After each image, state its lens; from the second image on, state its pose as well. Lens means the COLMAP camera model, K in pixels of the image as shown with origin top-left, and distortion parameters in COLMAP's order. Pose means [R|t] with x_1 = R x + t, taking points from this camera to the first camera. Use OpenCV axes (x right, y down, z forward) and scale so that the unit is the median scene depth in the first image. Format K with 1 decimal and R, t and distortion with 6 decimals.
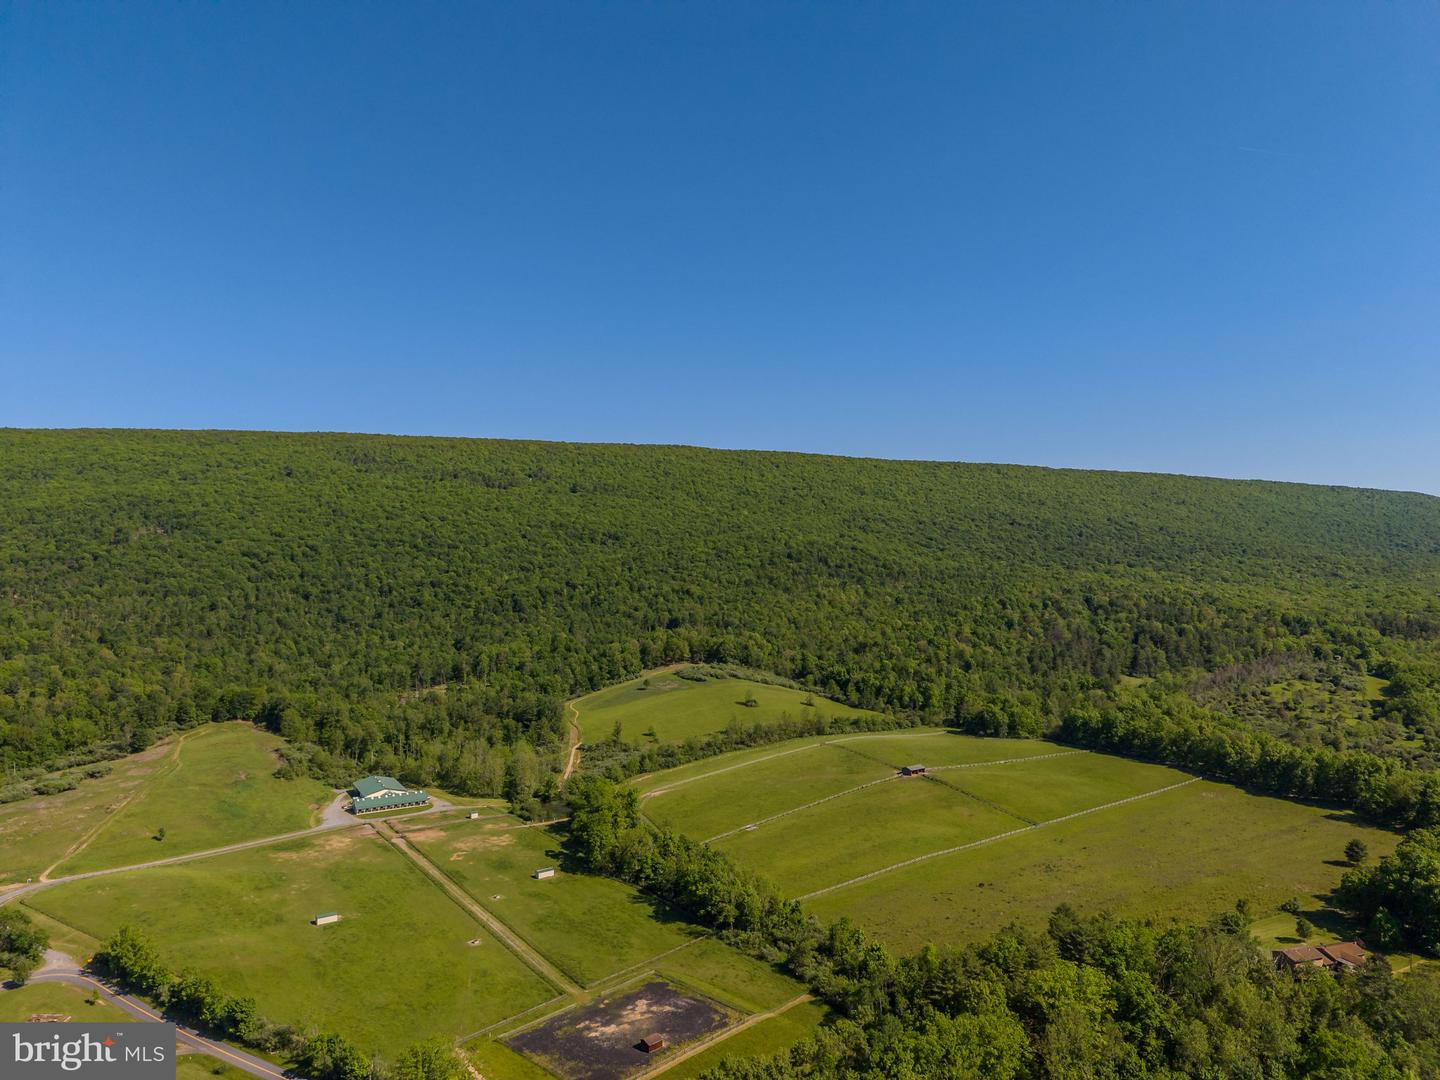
lens RADIAL K [[968.3, 0, 716.6], [0, 968.3, 541.7], [0, 0, 1]] dist [0.032298, -0.031927]
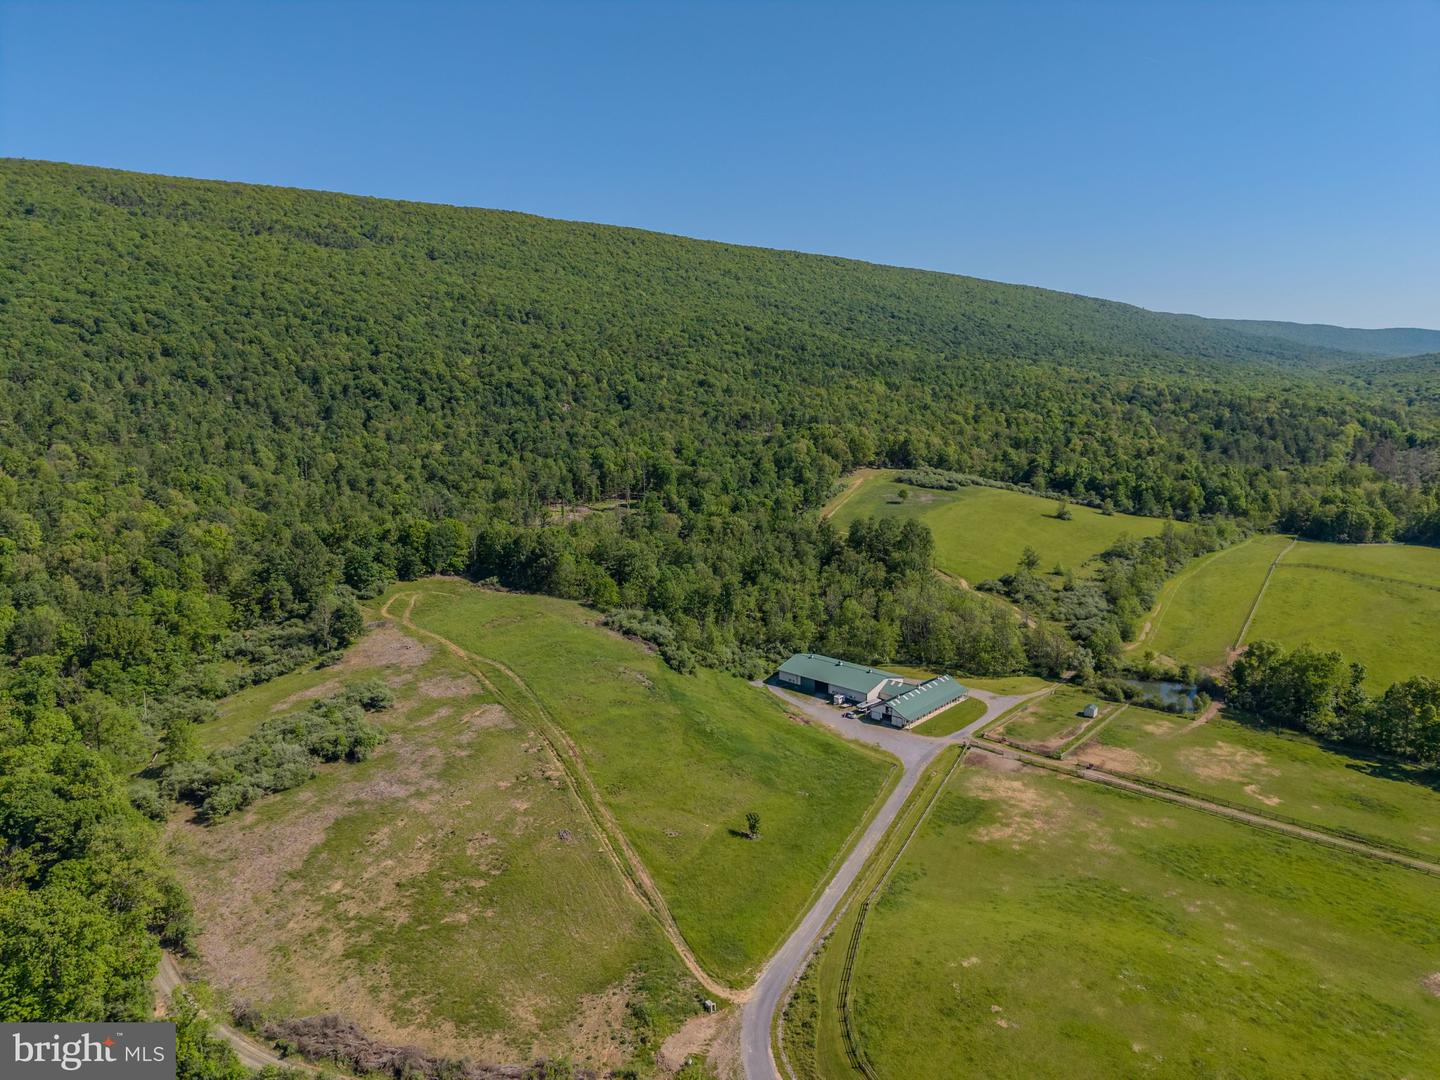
lens RADIAL K [[968.3, 0, 716.6], [0, 968.3, 541.7], [0, 0, 1]] dist [0.032298, -0.031927]
pose [[0.951011, -0.046576, 0.305629, -0.501496], [-0.014474, 0.980794, 0.194507, 0.046595], [-0.308819, -0.189402, 0.932072, 0.401322]]
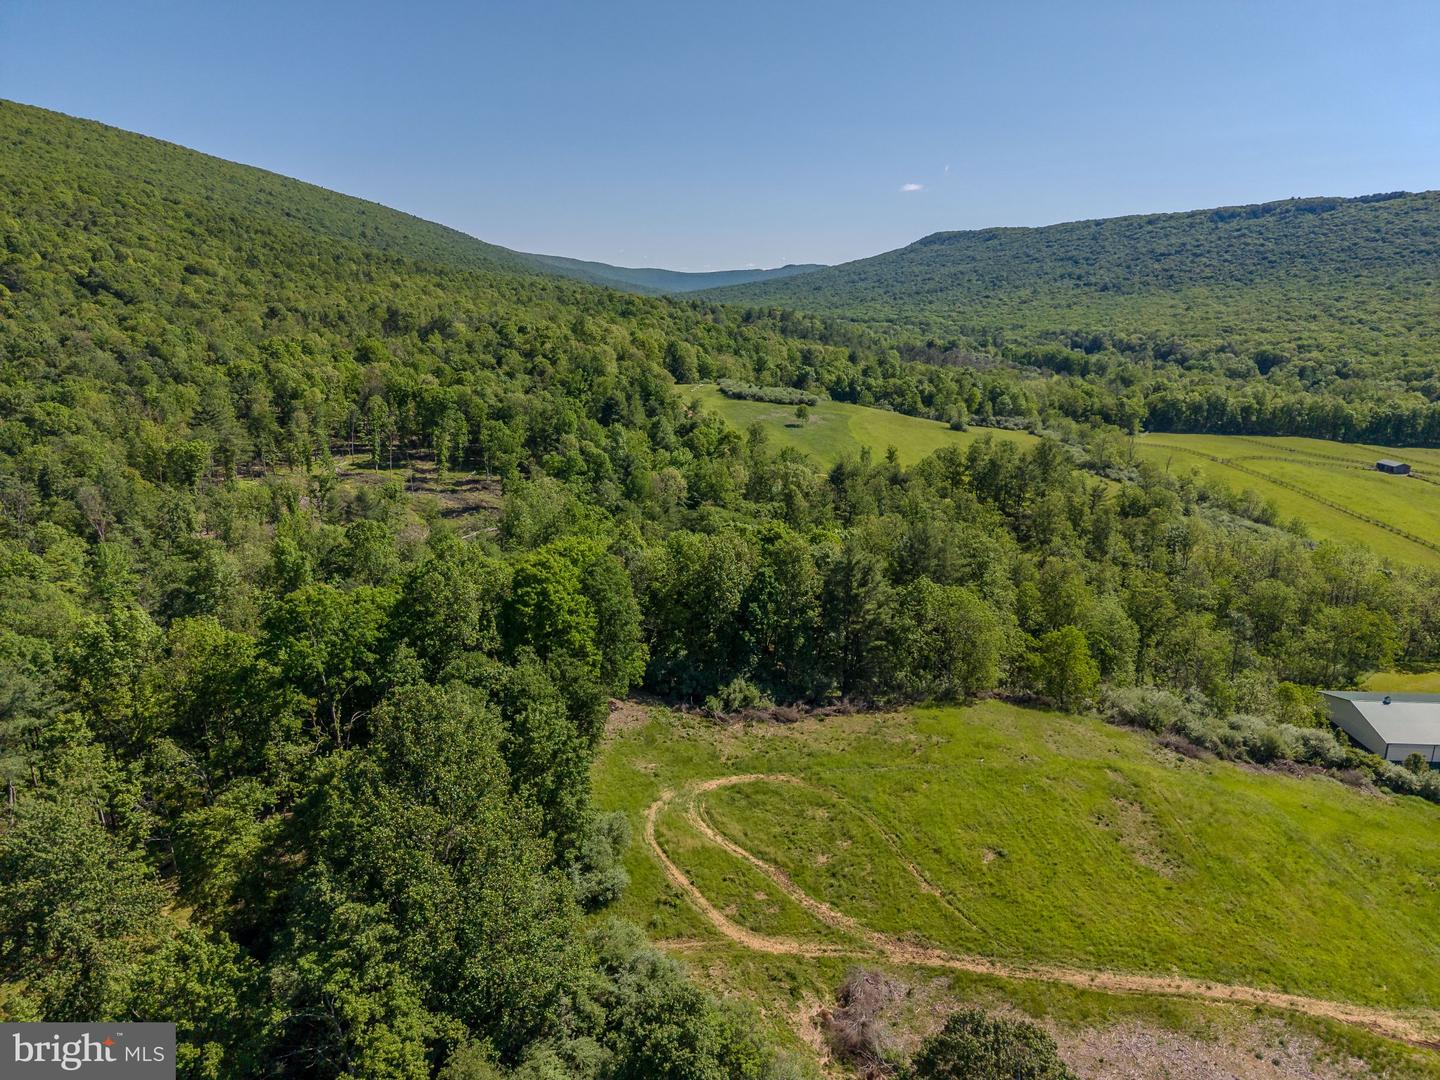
lens RADIAL K [[968.3, 0, 716.6], [0, 968.3, 541.7], [0, 0, 1]] dist [0.032298, -0.031927]
pose [[0.535201, -0.184659, 0.824294, -0.610385], [-0.036116, 0.969920, 0.240731, 0.106326], [-0.843952, -0.158609, 0.512433, 0.882355]]
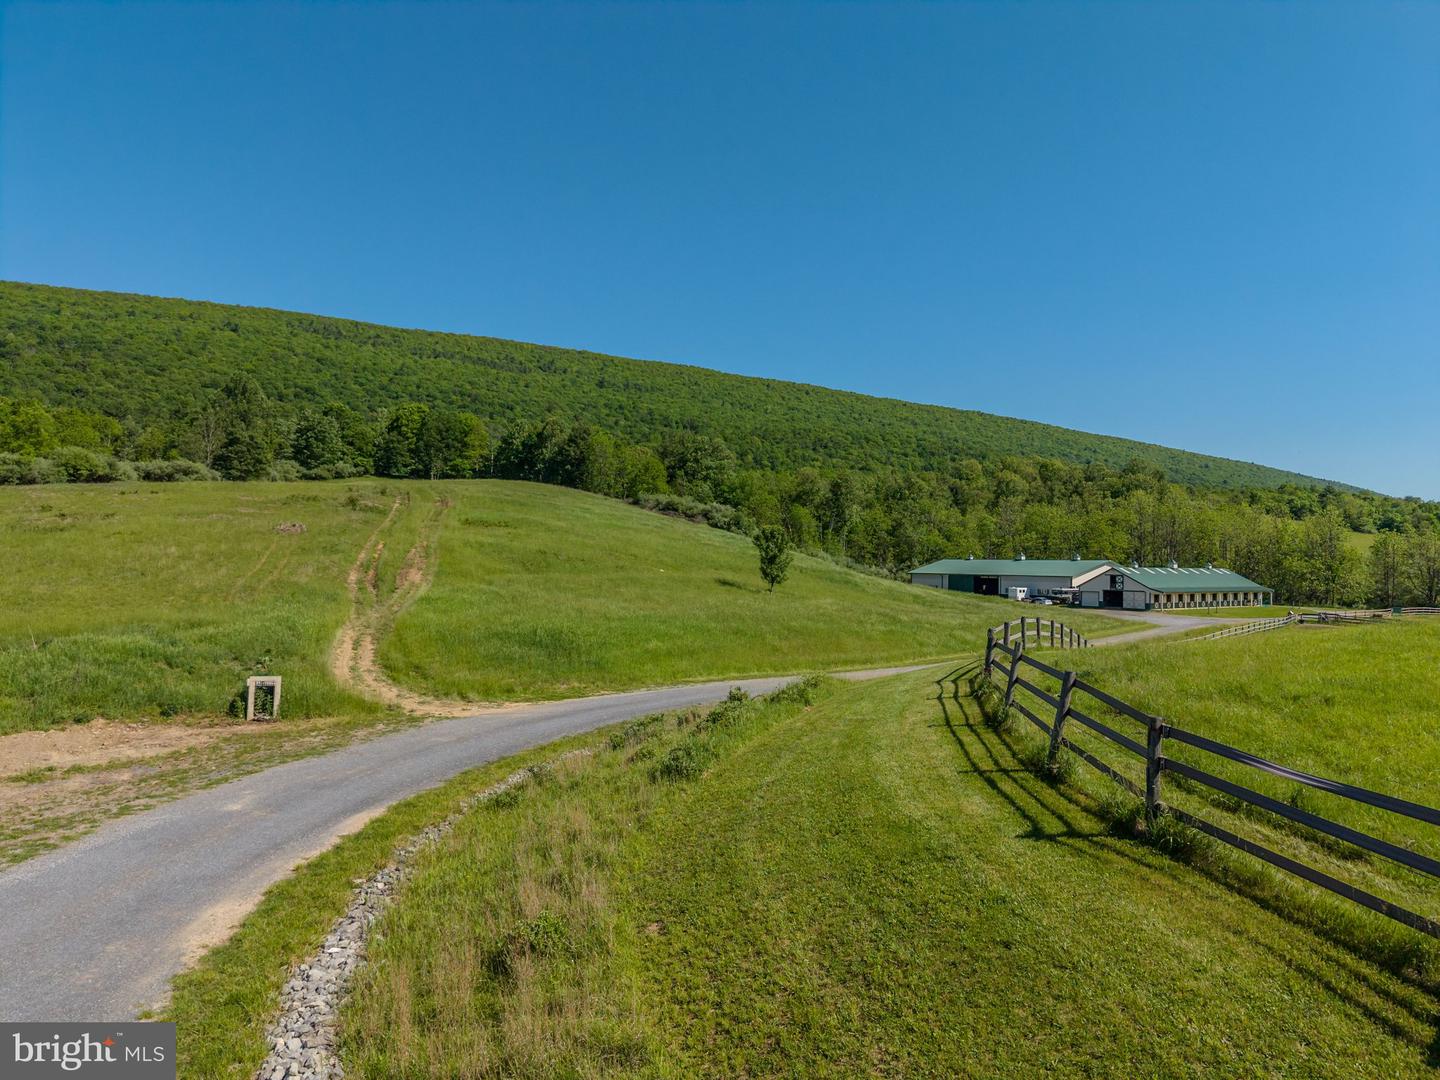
lens RADIAL K [[968.3, 0, 716.6], [0, 968.3, 541.7], [0, 0, 1]] dist [0.032298, -0.031927]
pose [[0.991538, 0.032592, 0.125661, -0.415606], [-0.032339, 0.999469, -0.004051, 0.204900], [-0.125727, -0.000047, 0.992065, 0.562669]]
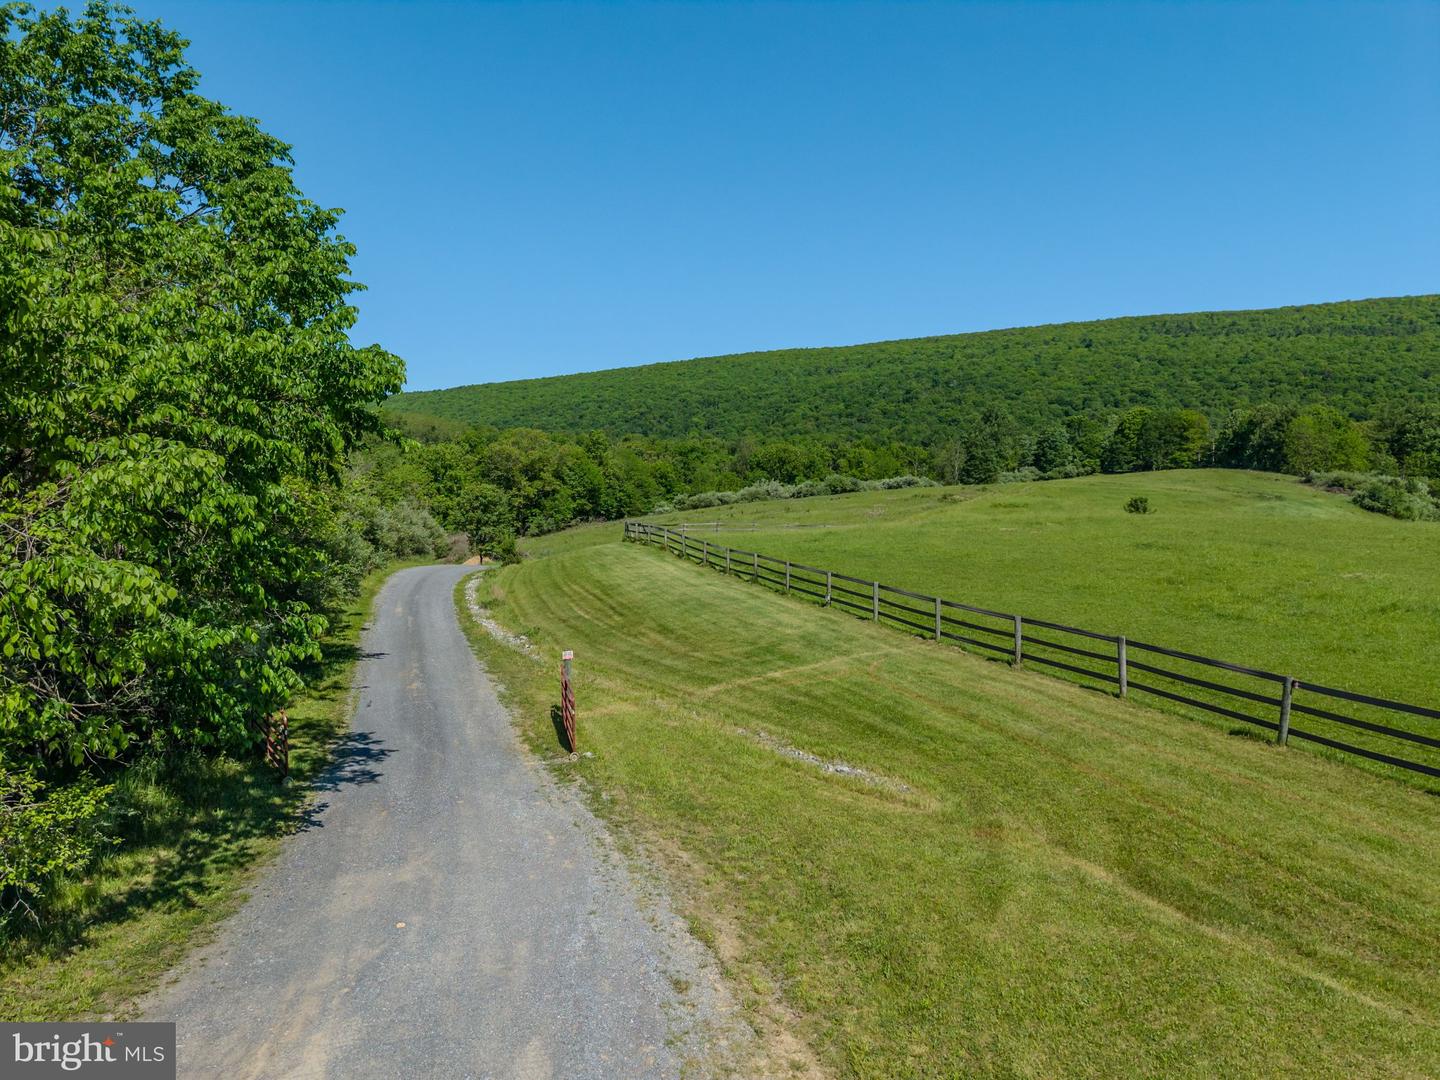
lens RADIAL K [[953.8, 0, 673.0], [0, 953.8, 560.9], [0, 0, 1]] dist [-0.027391, 0.000136]
pose [[0.712397, 0.023591, -0.701380, -0.328445], [-0.000791, 0.999461, 0.032813, 0.208513], [0.701776, -0.022821, 0.712032, 0.497833]]
